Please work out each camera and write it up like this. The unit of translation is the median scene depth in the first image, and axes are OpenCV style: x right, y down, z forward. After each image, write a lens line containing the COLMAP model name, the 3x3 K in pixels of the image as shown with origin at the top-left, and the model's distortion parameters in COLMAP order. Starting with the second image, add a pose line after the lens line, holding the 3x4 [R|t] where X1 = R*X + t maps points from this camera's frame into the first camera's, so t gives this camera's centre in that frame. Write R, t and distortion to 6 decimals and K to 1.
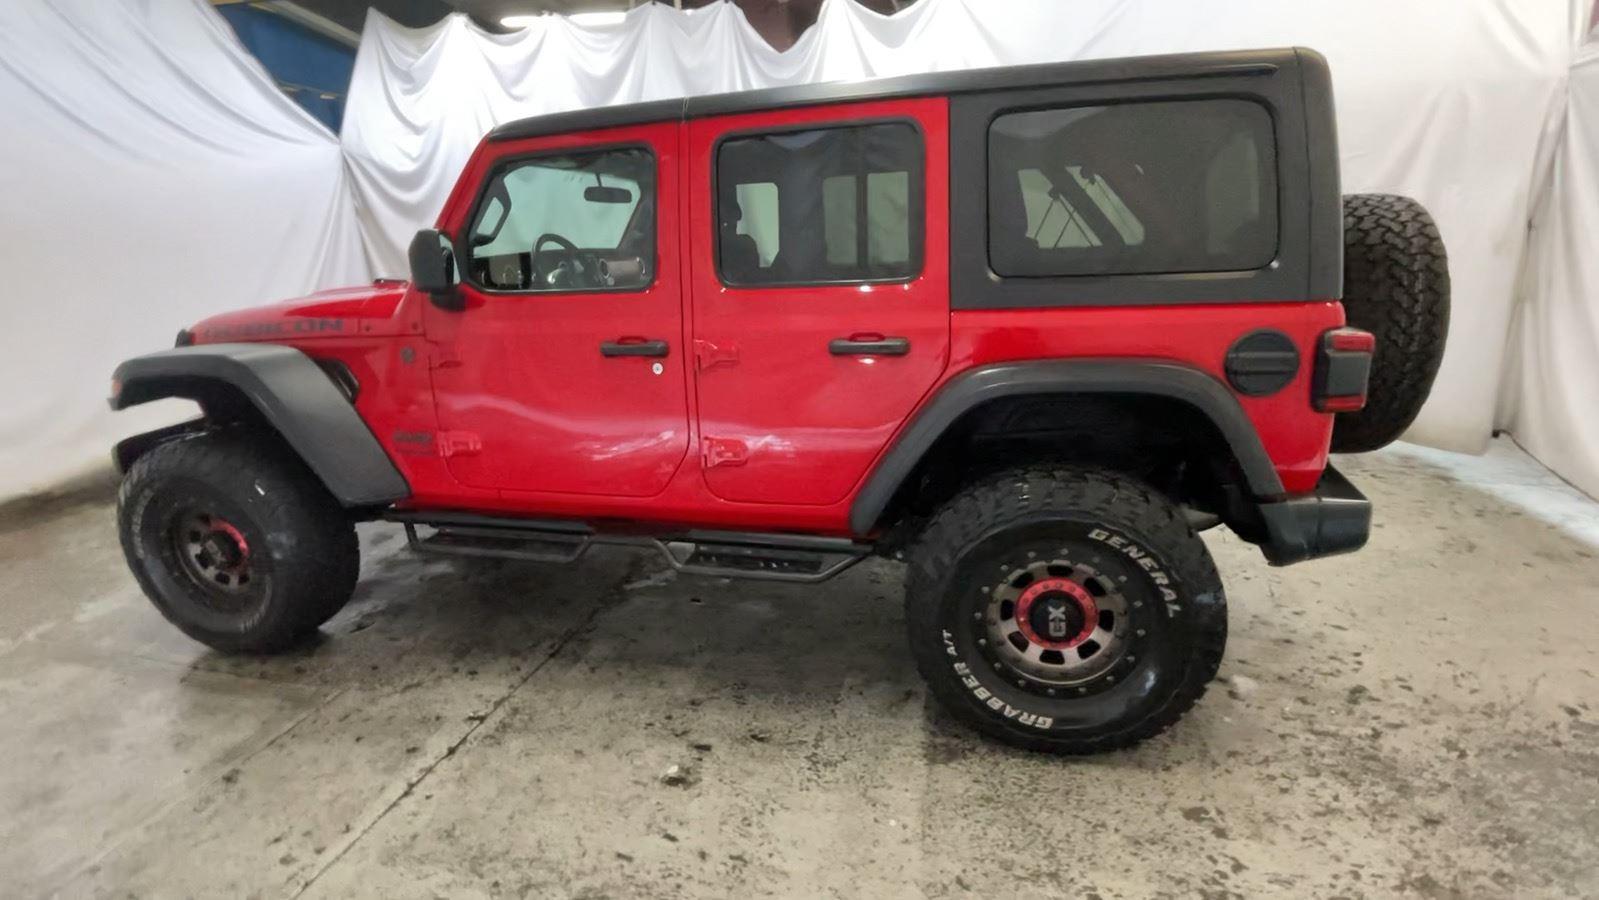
lens RADIAL K [[747.0, 0, 797.0], [0, 747.0, 453.4], [0, 0, 1]] dist [-0.007356, 0.002987]
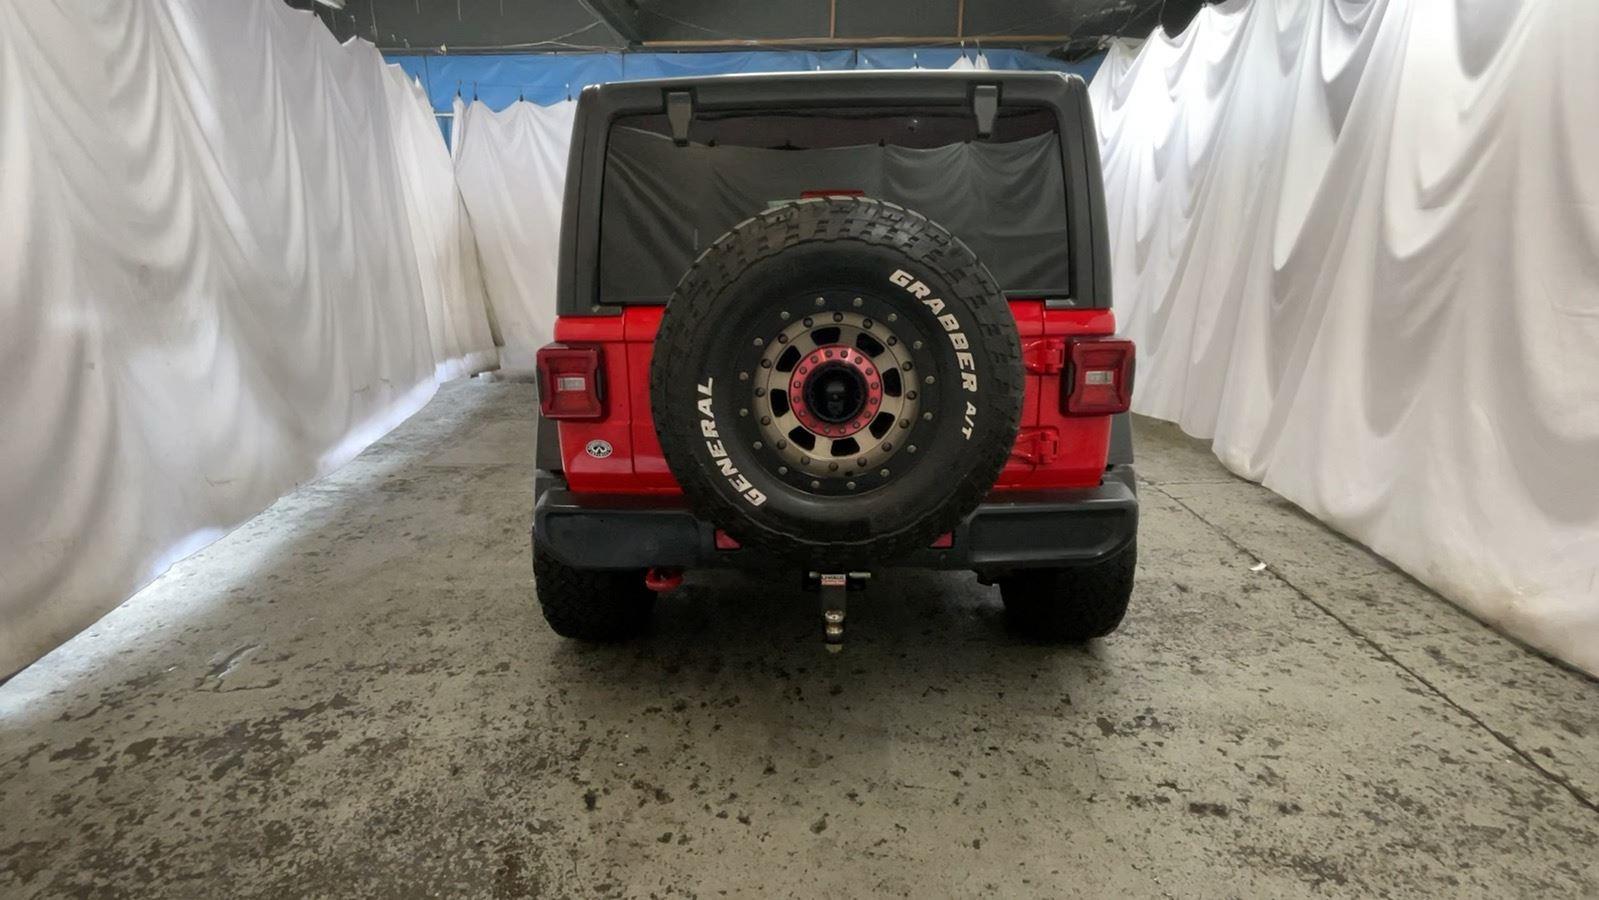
lens RADIAL K [[747.0, 0, 799.5], [0, 747.0, 453.2], [0, 0, 1]] dist [-0.007356, 0.002987]
pose [[0.219361, 0.275328, -0.935989, 1.581814], [-0.262056, 0.940728, 0.215306, -0.290054], [0.939791, 0.198052, 0.278511, 0.896889]]
